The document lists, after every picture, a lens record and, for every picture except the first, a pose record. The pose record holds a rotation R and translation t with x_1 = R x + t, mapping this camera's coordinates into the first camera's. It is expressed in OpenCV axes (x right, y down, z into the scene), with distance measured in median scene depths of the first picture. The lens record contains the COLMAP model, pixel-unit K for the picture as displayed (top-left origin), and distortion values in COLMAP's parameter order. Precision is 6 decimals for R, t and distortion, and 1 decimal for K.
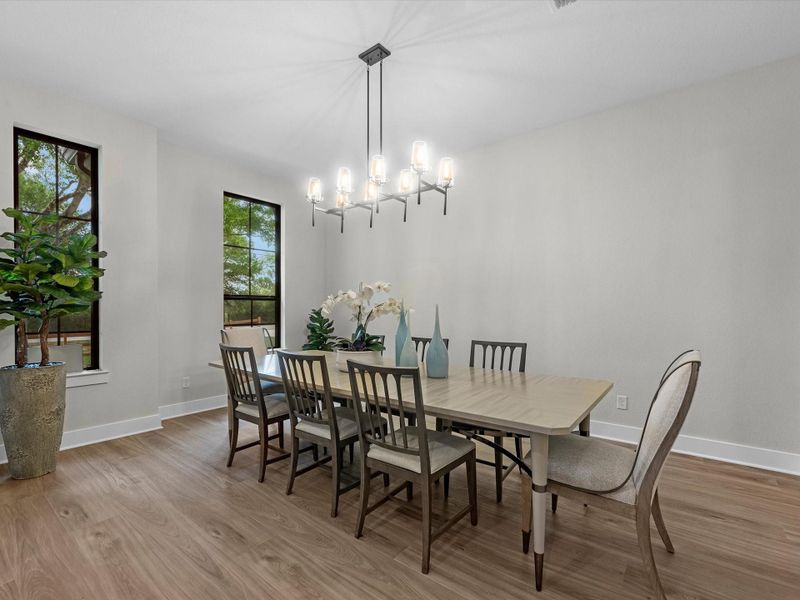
lens RADIAL K [[373.6, 0, 405.5], [0, 373.6, 305.4], [0, 0, 1]] dist [-0.000041, -0.007539]
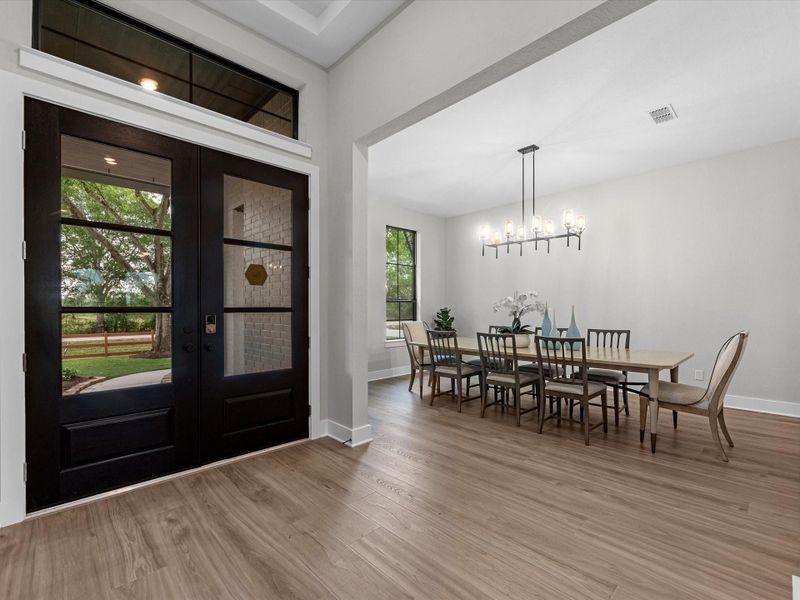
lens RADIAL K [[361.0, 0, 411.6], [0, 361.0, 306.4], [0, 0, 1]] dist [0.000856, 0.000216]
pose [[0.990110, -0.003015, -0.140261, -0.364958], [0.003099, 0.999995, 0.000377, 0.000406], [0.140259, -0.000808, 0.990114, -0.607308]]
